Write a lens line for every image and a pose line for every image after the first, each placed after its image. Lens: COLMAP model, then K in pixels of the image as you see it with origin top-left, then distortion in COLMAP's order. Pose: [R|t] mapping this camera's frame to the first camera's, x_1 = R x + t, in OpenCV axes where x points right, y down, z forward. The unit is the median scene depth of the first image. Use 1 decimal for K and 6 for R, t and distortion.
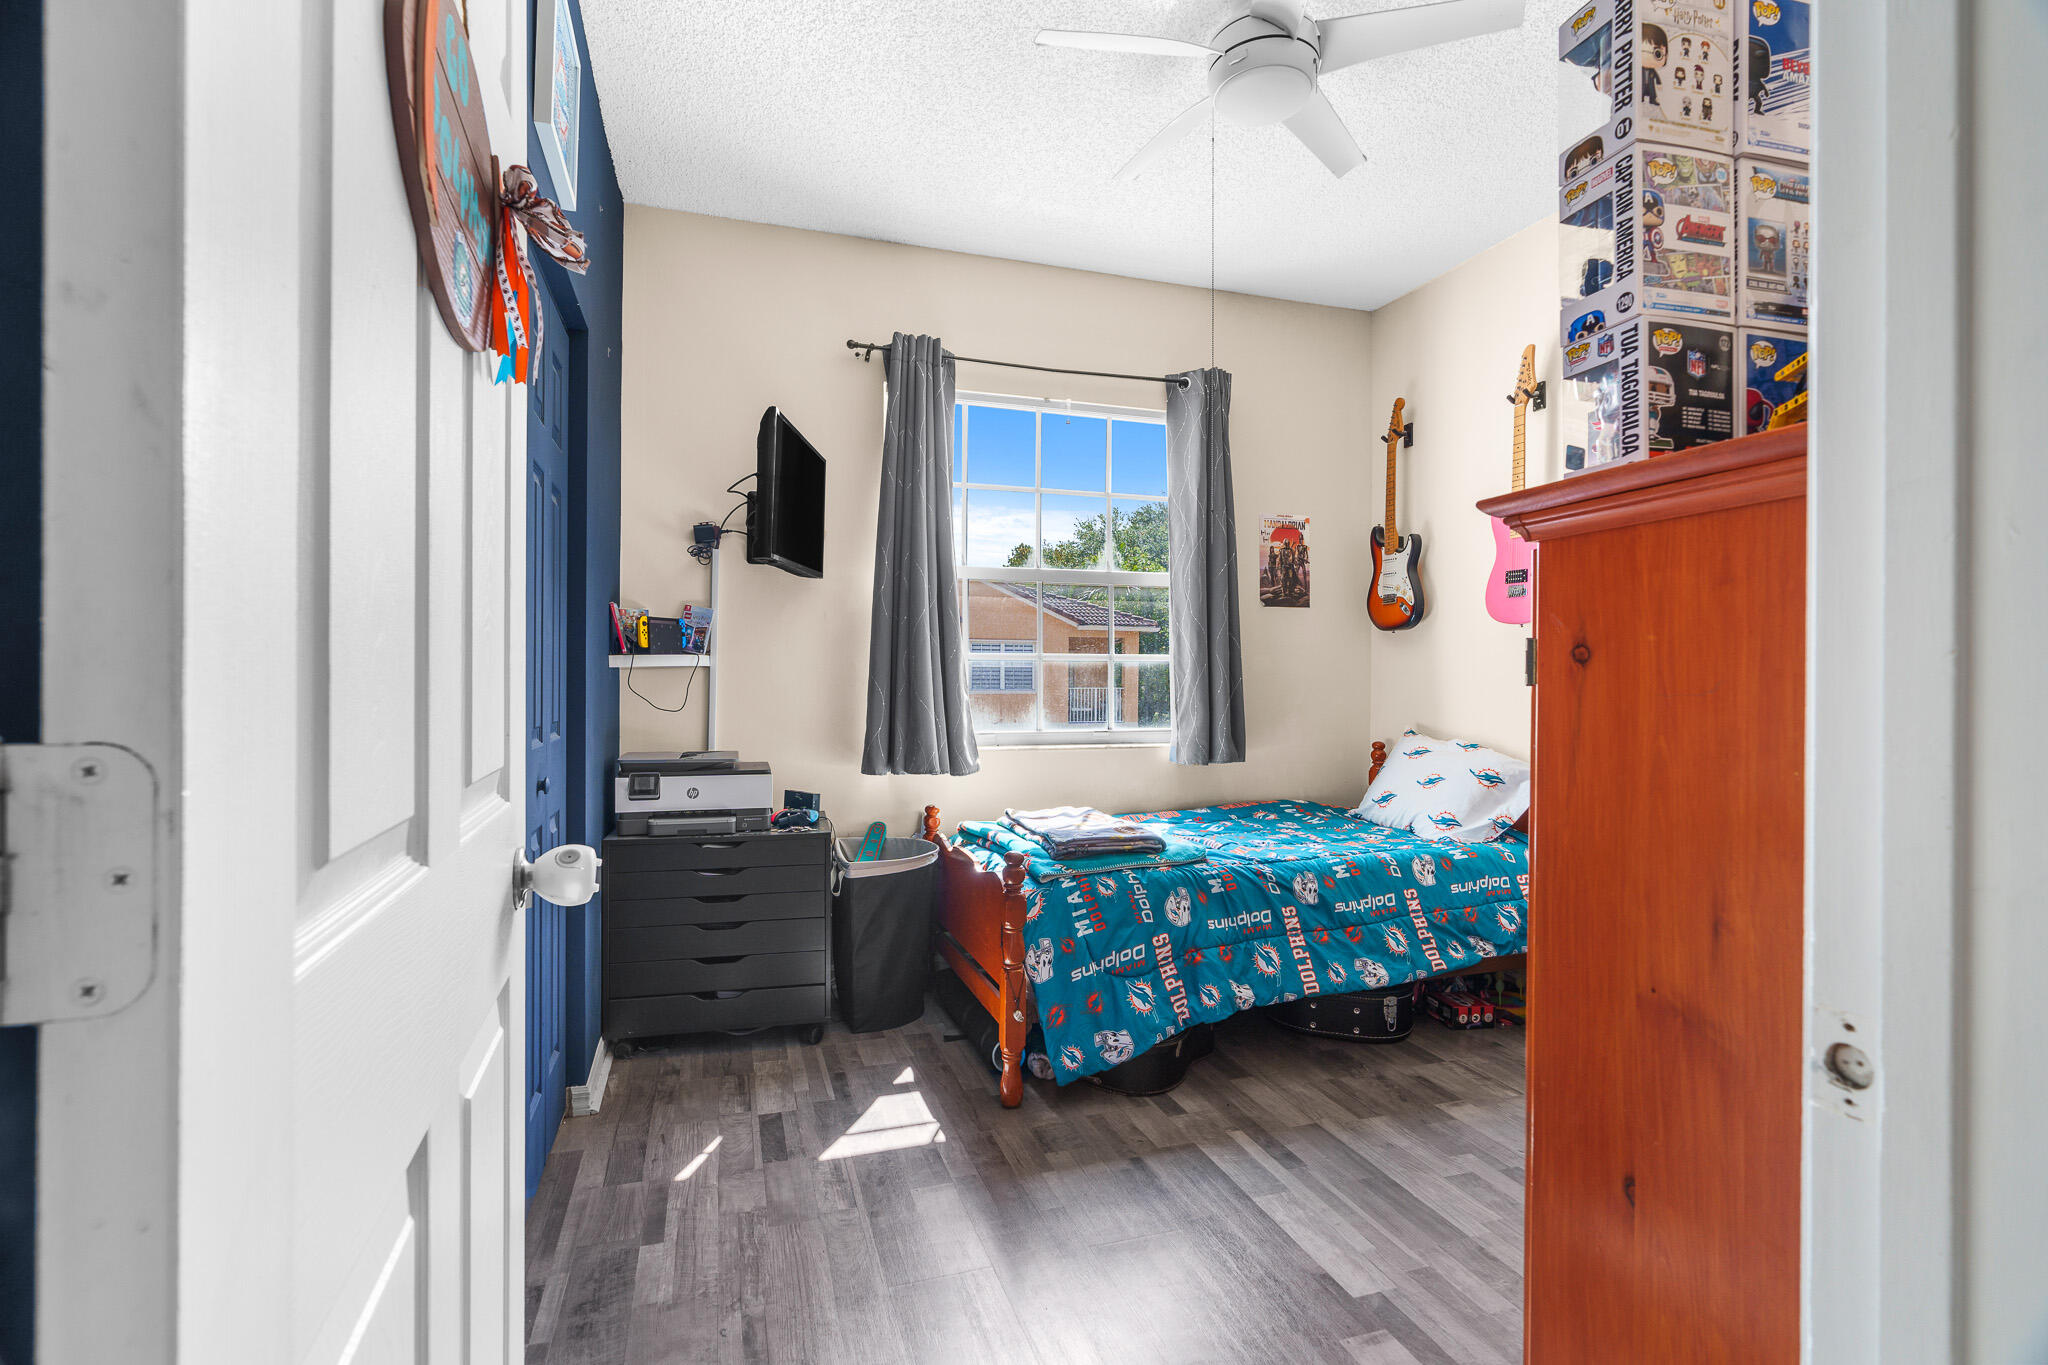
lens RADIAL K [[930.7, 0, 1013.4], [0, 930.7, 679.5], [0, 0, 1]] dist [-0.010226, 0.004830]
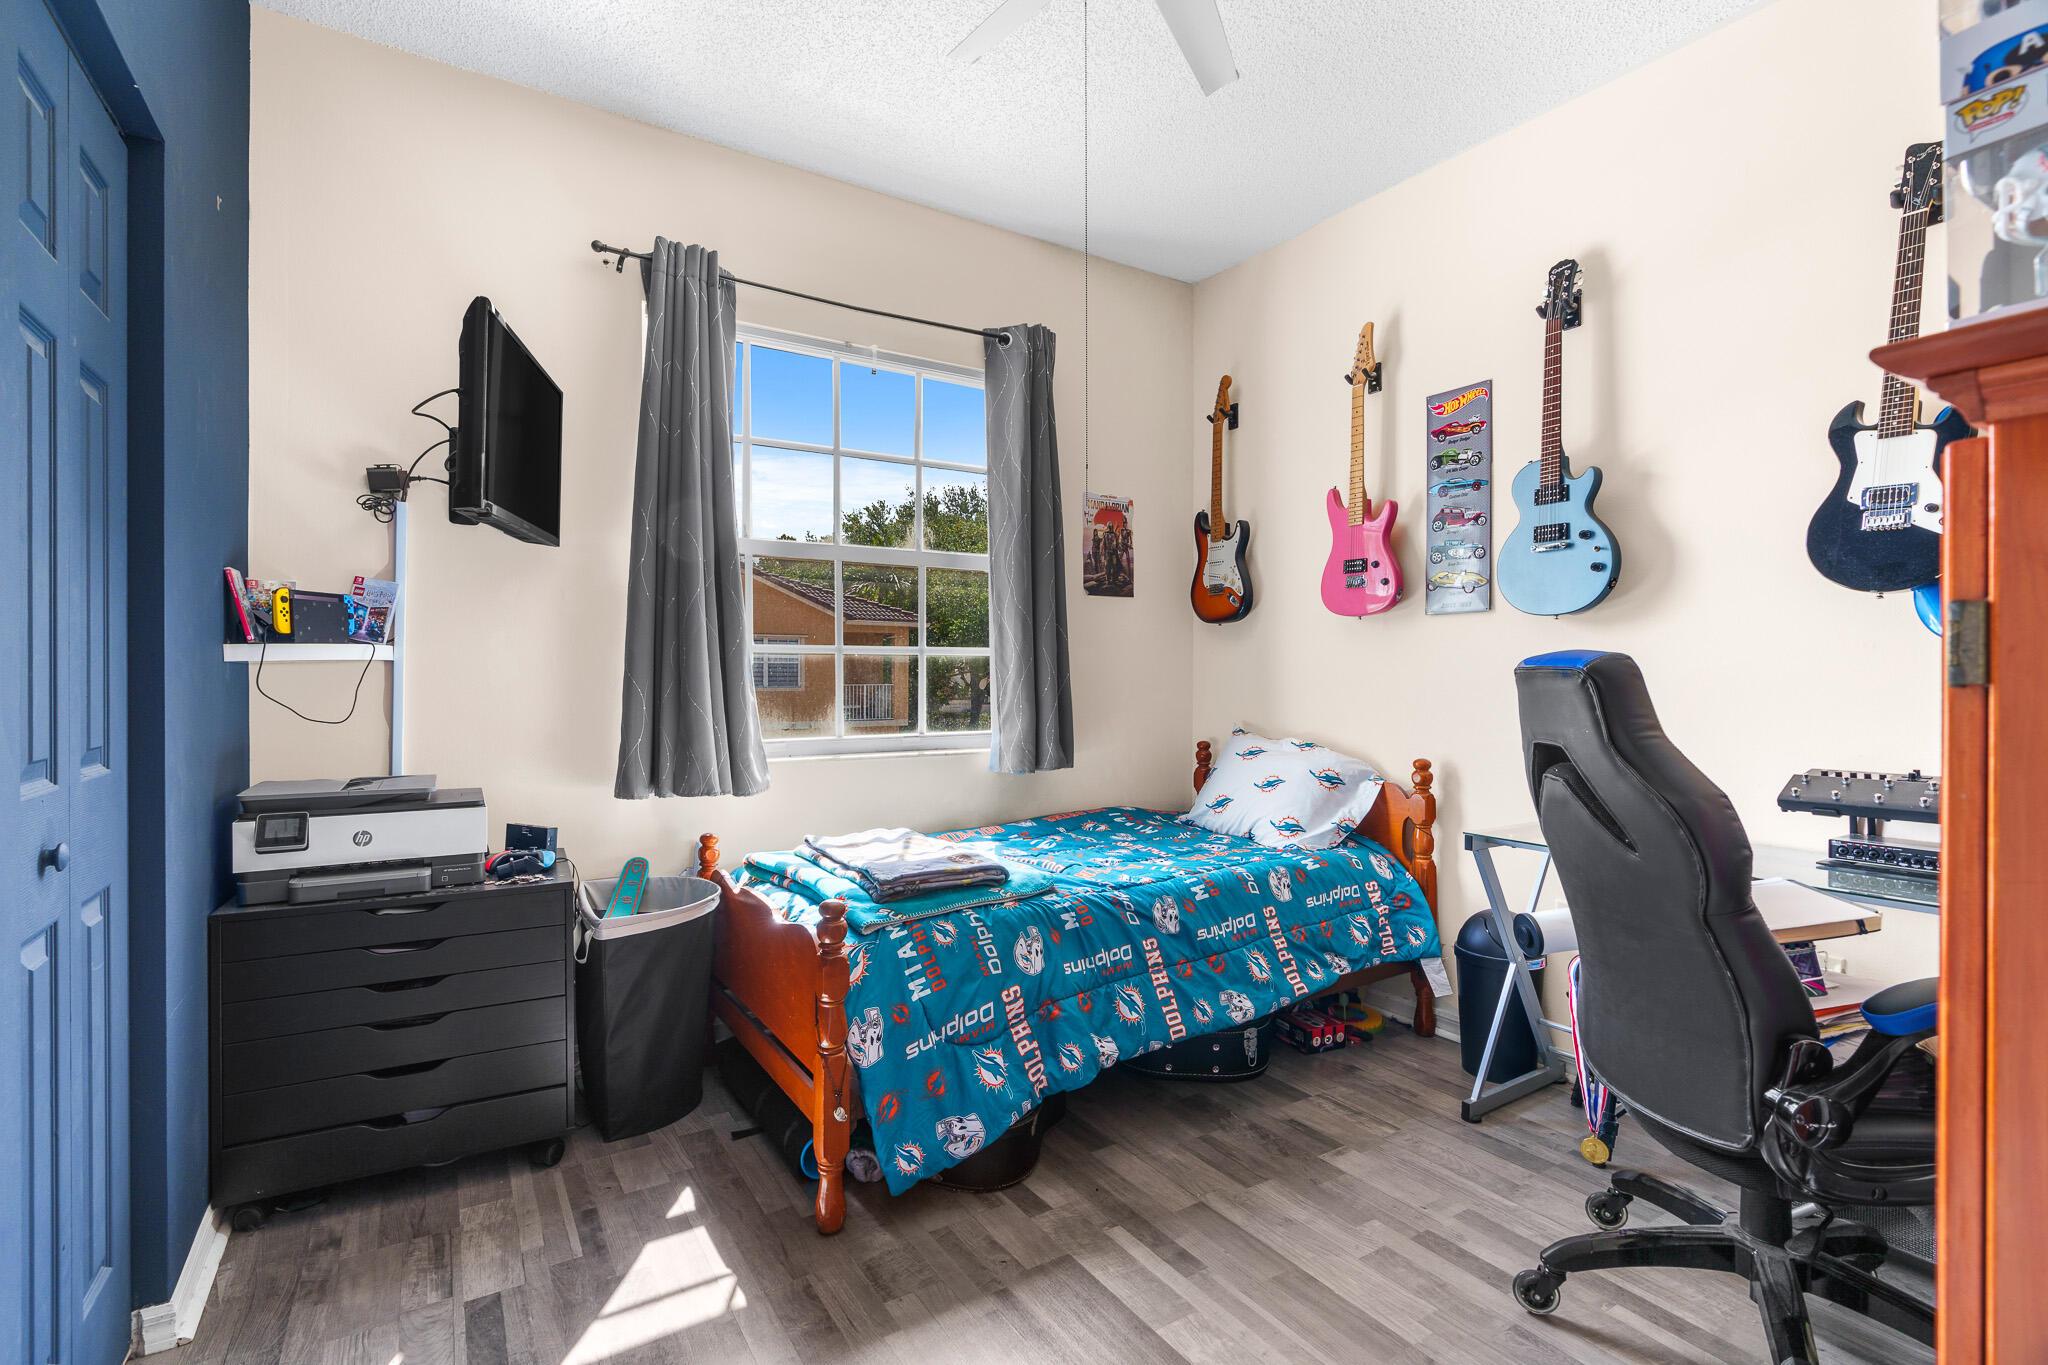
lens RADIAL K [[930.7, 0, 1013.4], [0, 930.7, 679.5], [0, 0, 1]] dist [-0.010226, 0.004830]
pose [[0.968202, -0.004736, 0.250126, -0.039793], [0.003701, 0.999983, 0.004610, -0.000742], [-0.250144, -0.003537, 0.968202, 0.189852]]
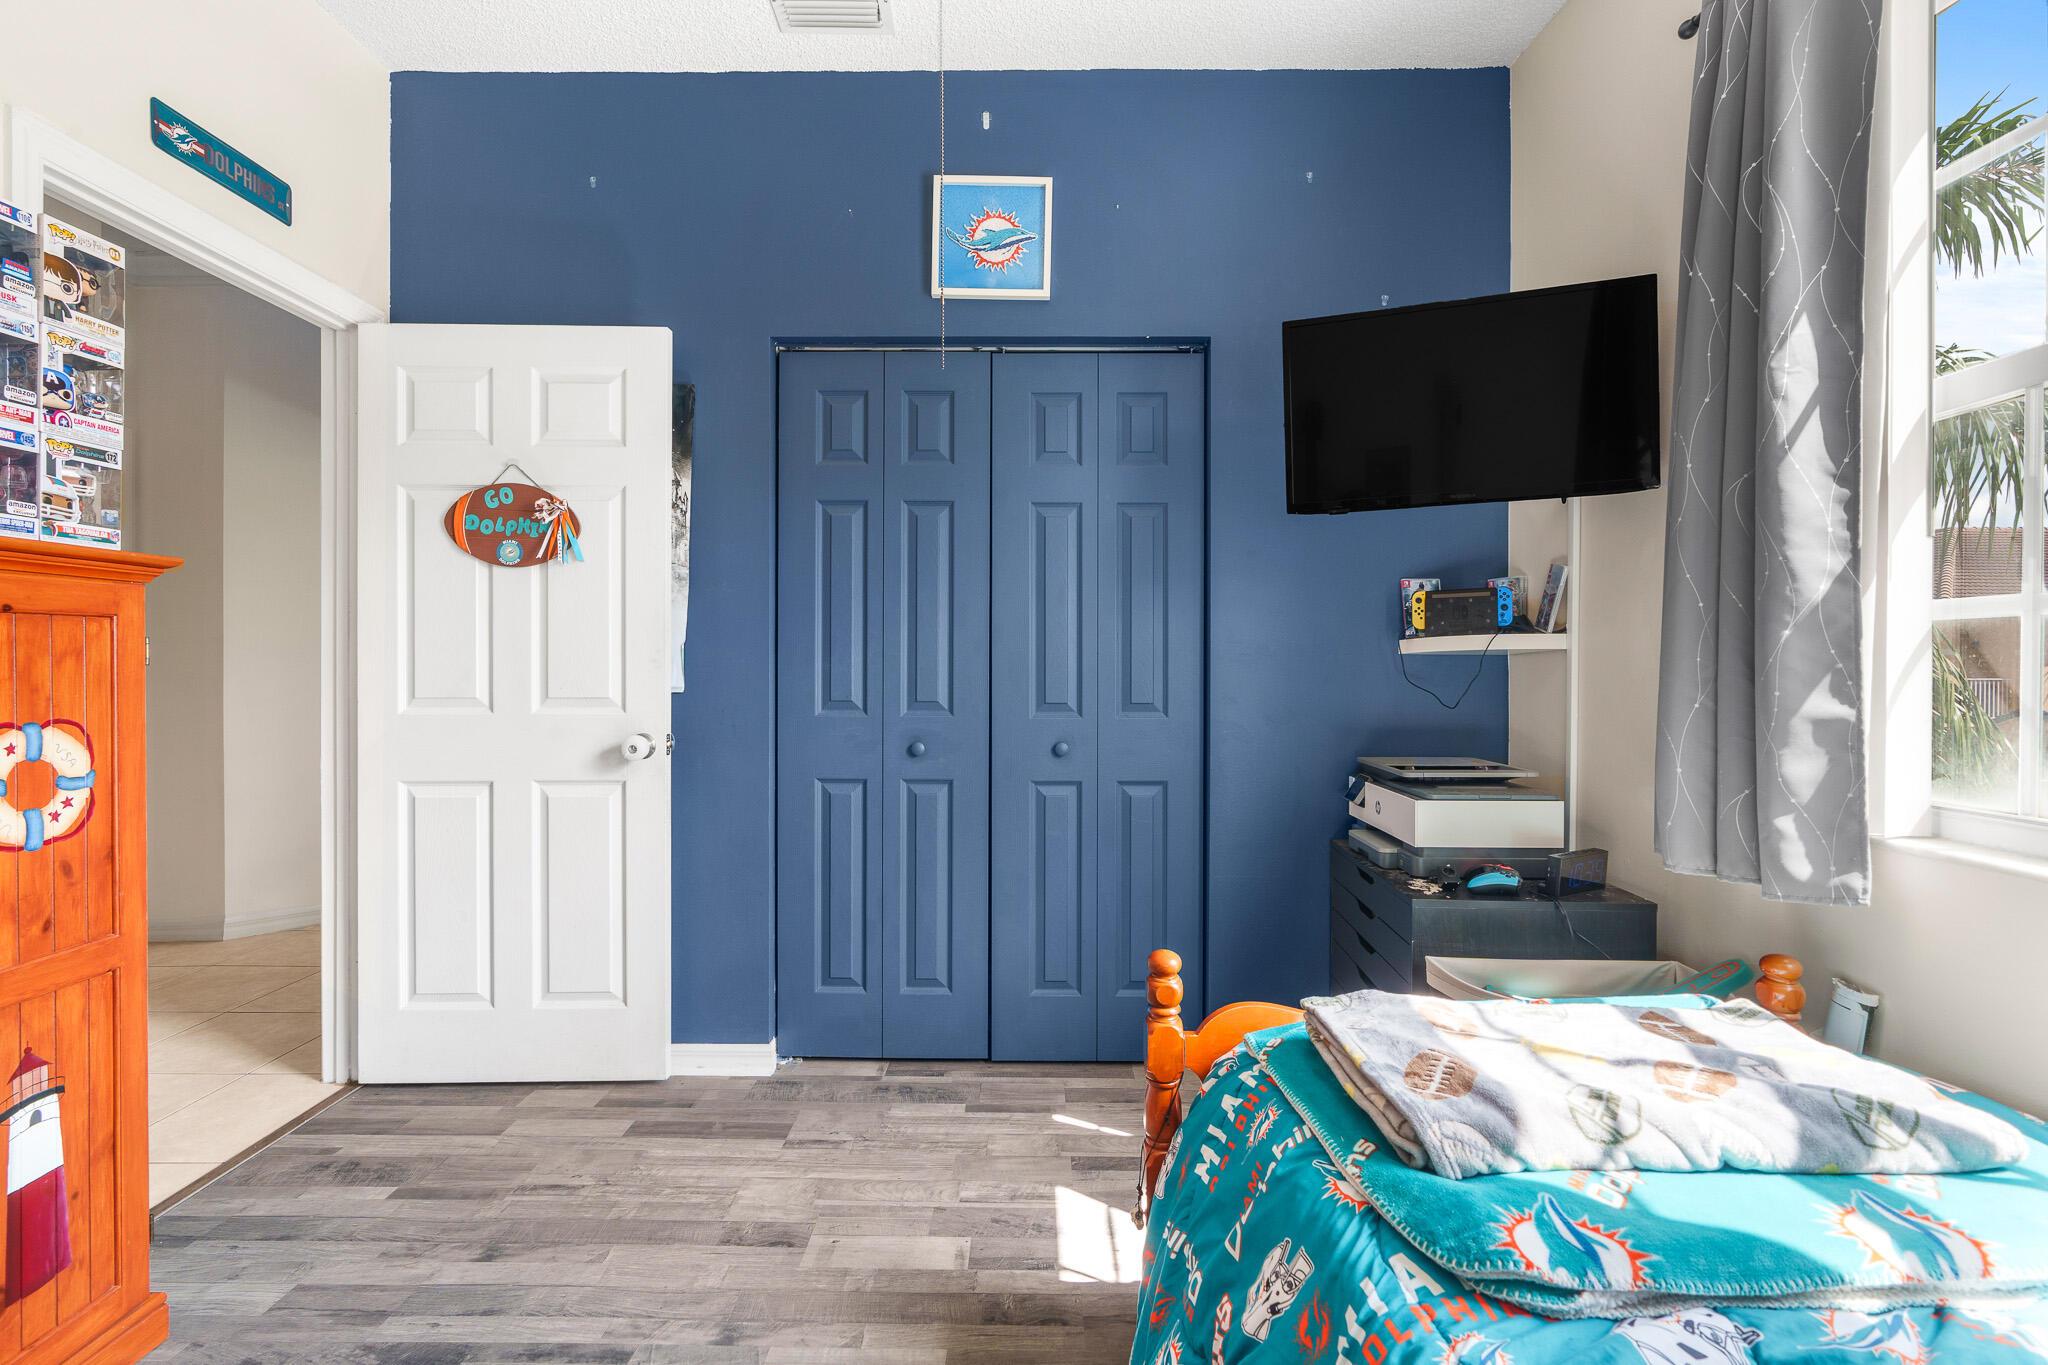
lens RADIAL K [[930.7, 0, 1013.4], [0, 930.7, 679.5], [0, 0, 1]] dist [-0.010226, 0.004830]
pose [[-0.334038, -0.000040, -0.942559, 0.511795], [-0.005394, 0.999984, 0.001869, 0.010814], [0.942544, 0.005708, -0.334033, 0.961820]]
